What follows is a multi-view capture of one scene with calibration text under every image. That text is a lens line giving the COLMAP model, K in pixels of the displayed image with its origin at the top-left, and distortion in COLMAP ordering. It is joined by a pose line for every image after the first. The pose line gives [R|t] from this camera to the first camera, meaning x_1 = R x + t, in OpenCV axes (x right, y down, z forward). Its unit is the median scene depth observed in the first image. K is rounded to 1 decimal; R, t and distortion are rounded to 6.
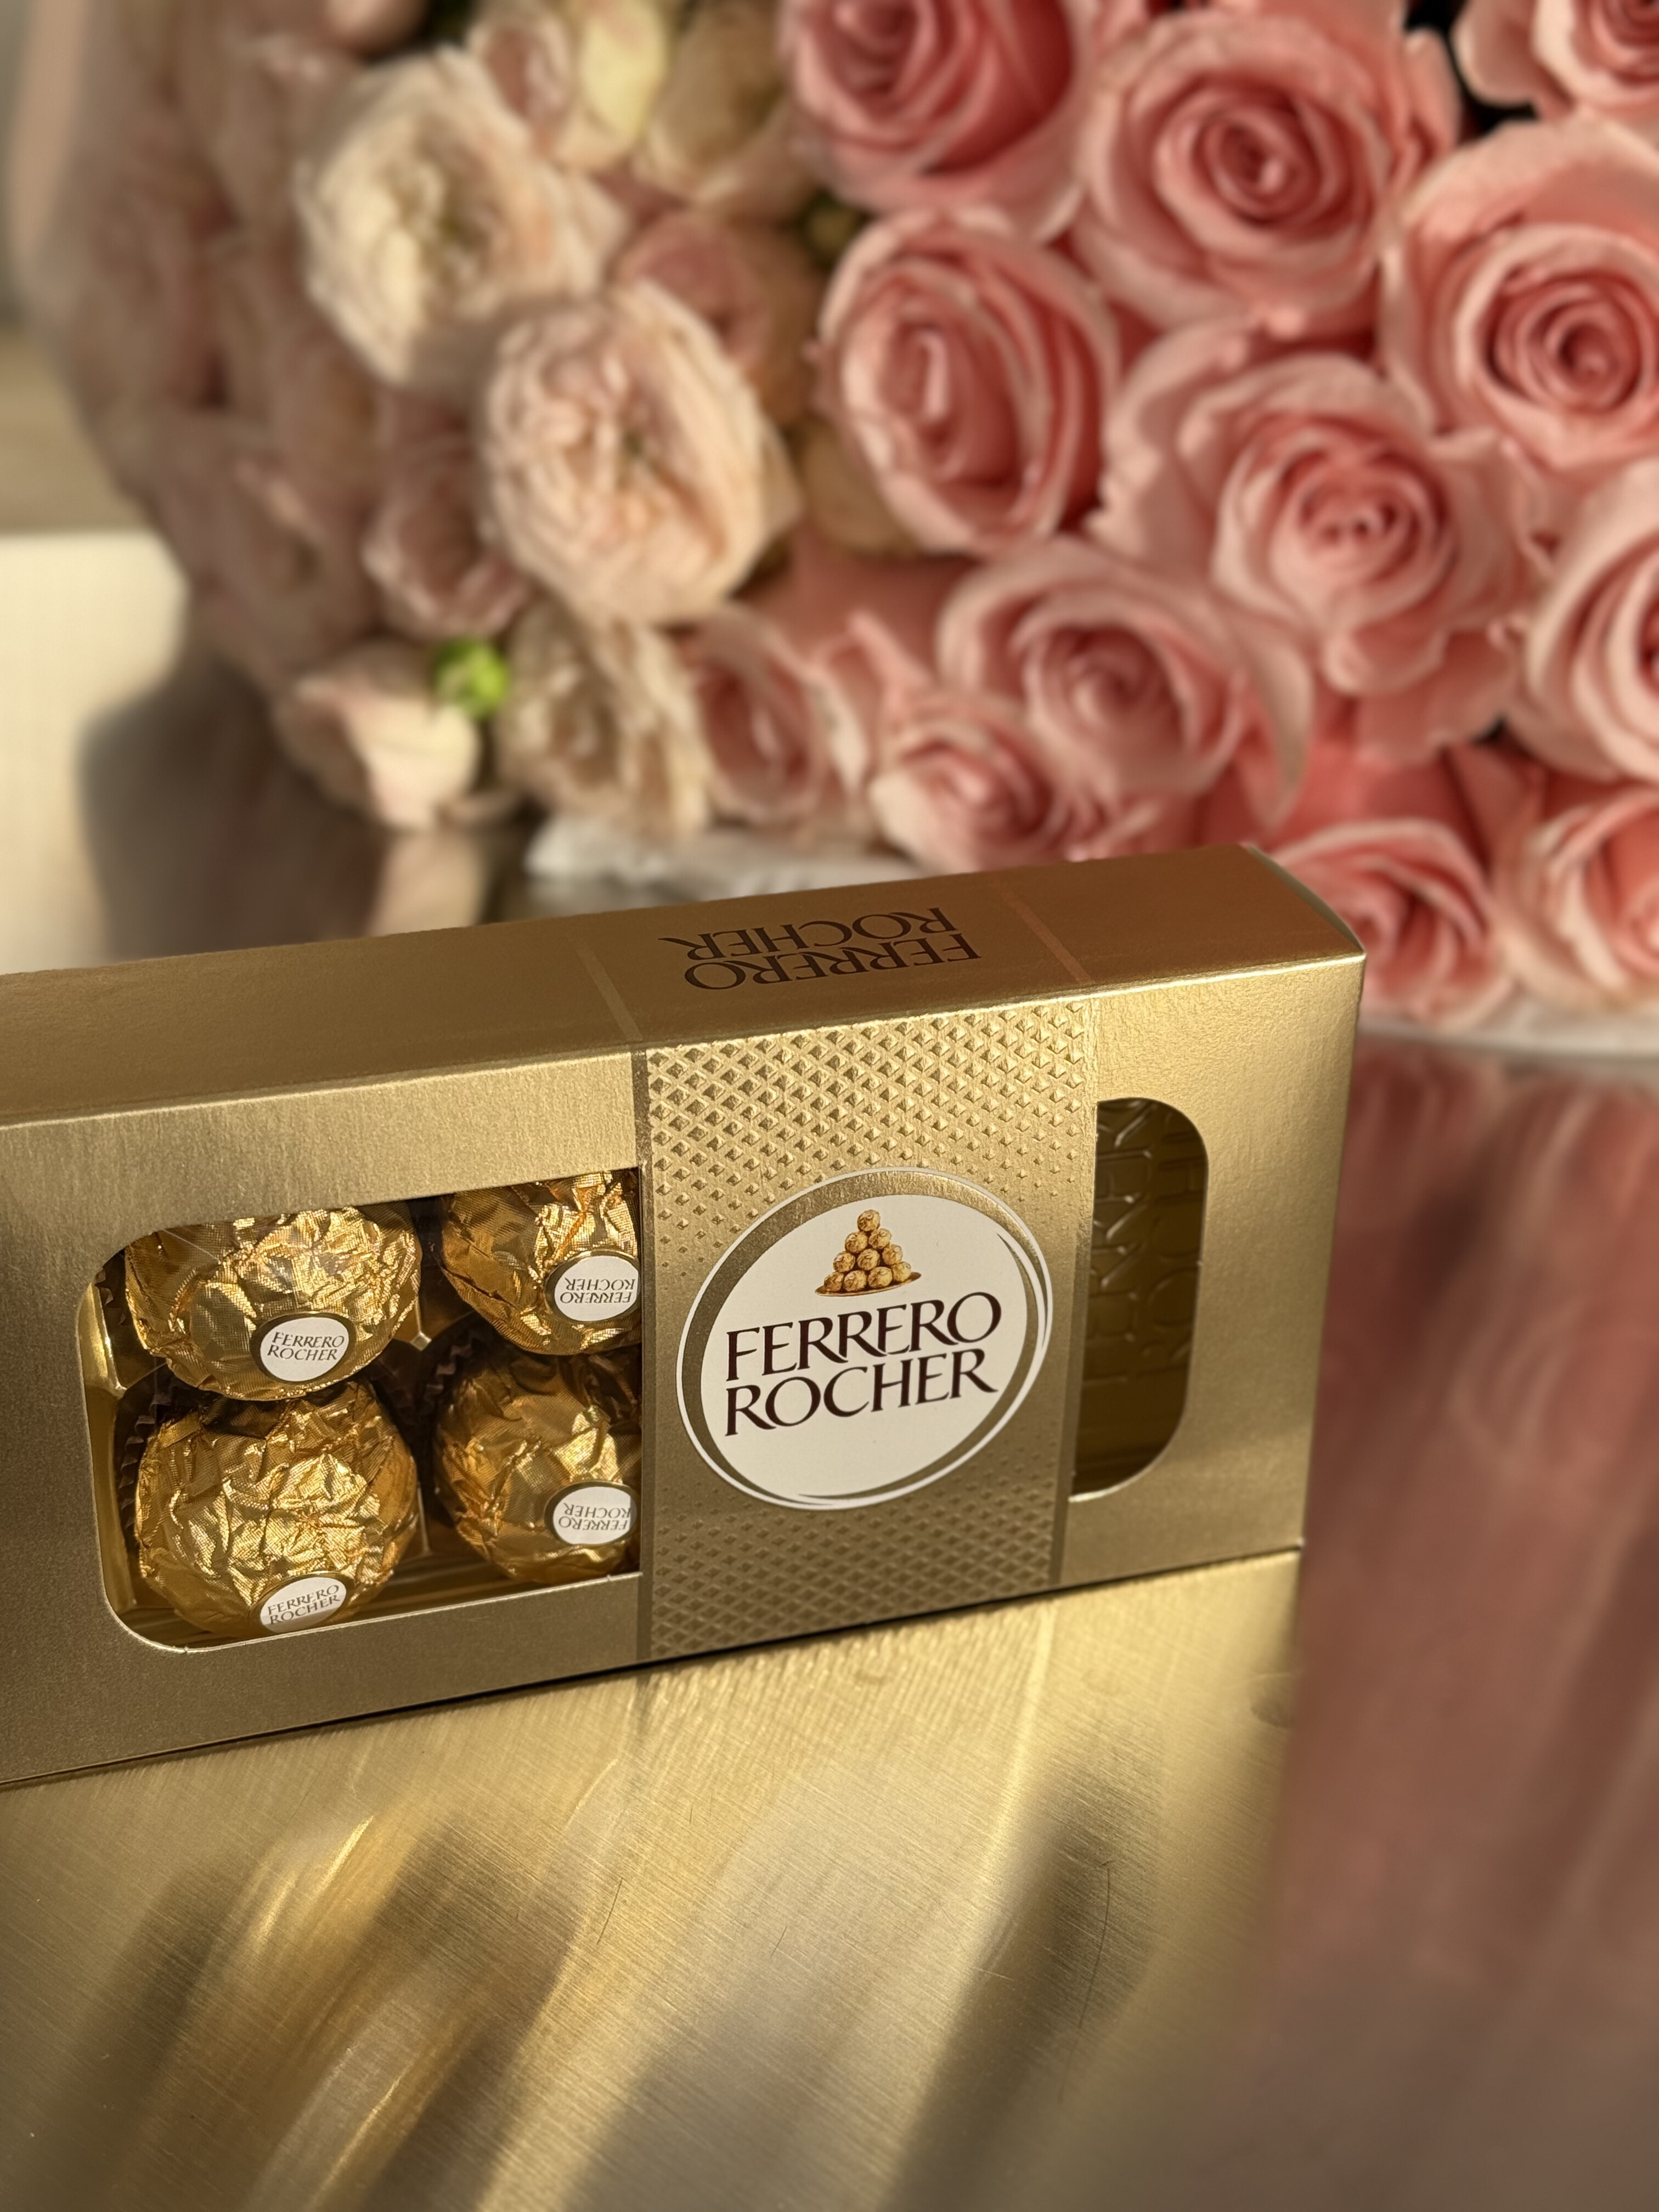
lens RADIAL K [[3152.2, 0, 829.5], [0, 3152.2, 1106.0], [0, 0, 1]] dist [0.127779, -0.018611]
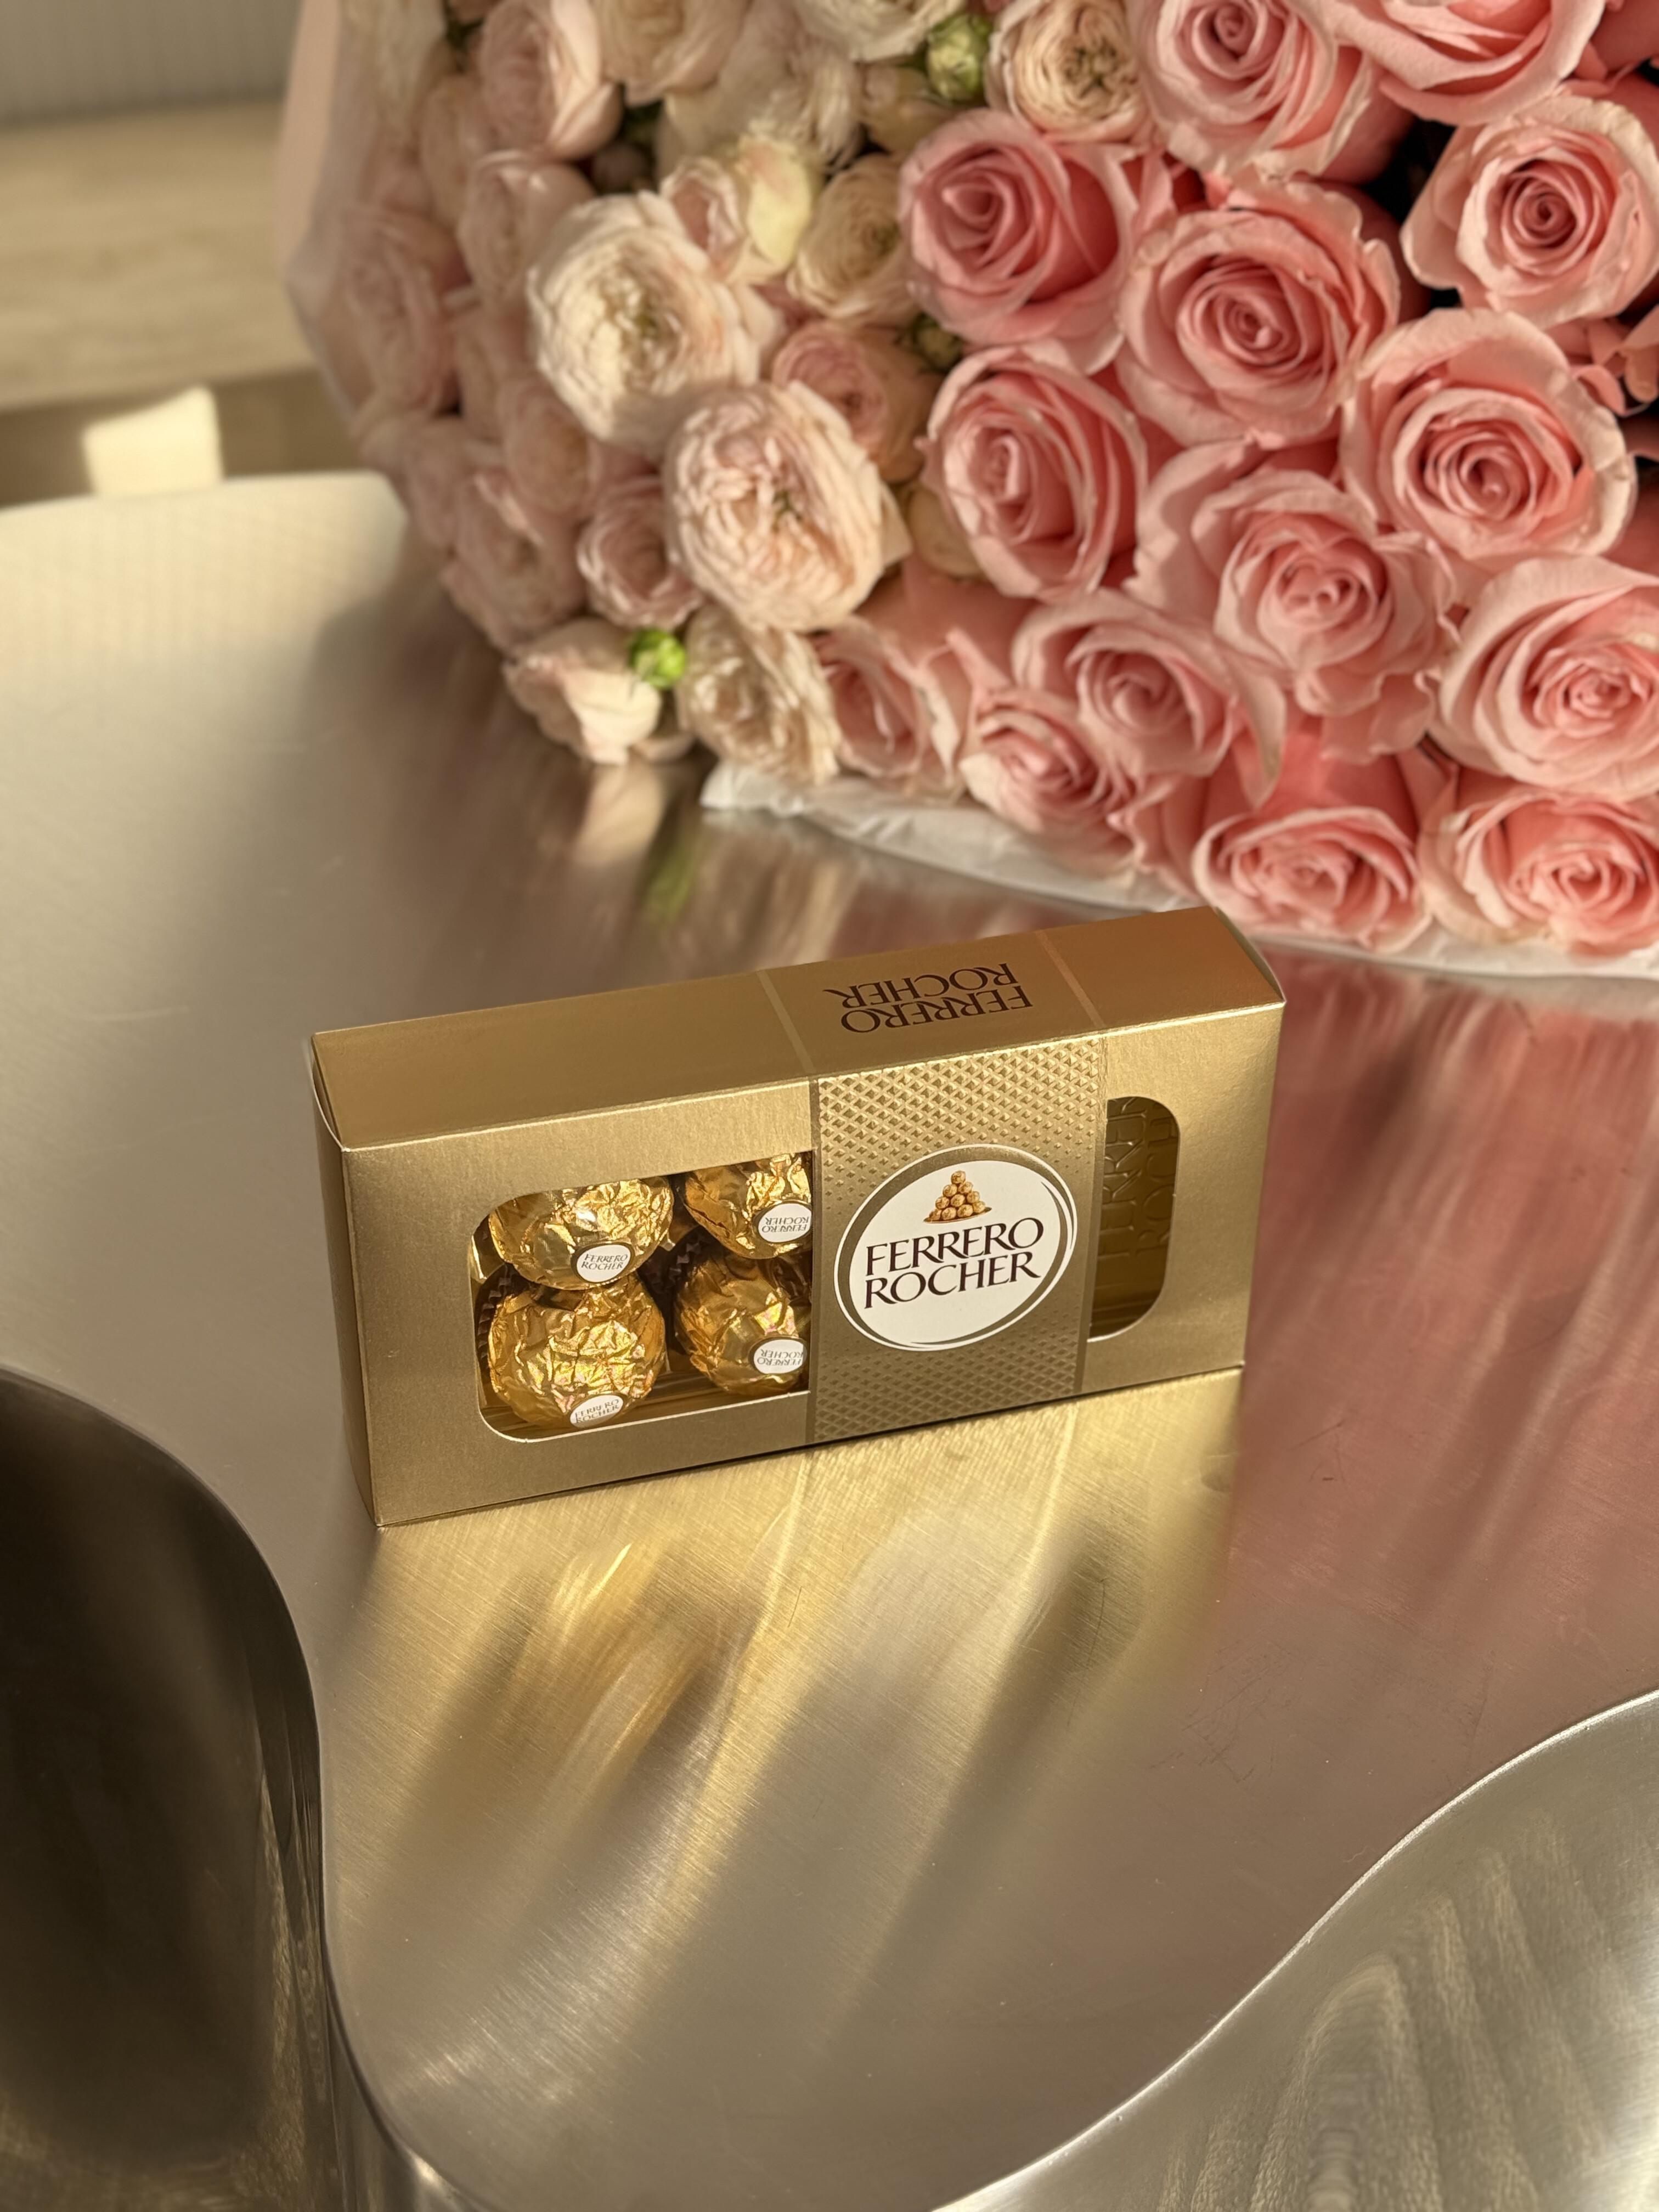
lens RADIAL K [[3152.2, 0, 829.5], [0, 3152.2, 1106.0], [0, 0, 1]] dist [0.127779, -0.018611]
pose [[0.999678, 0.008359, -0.023942, -0.010155], [-0.005141, 0.991308, 0.131462, -0.145432], [0.024833, -0.131297, 0.991032, -0.386859]]
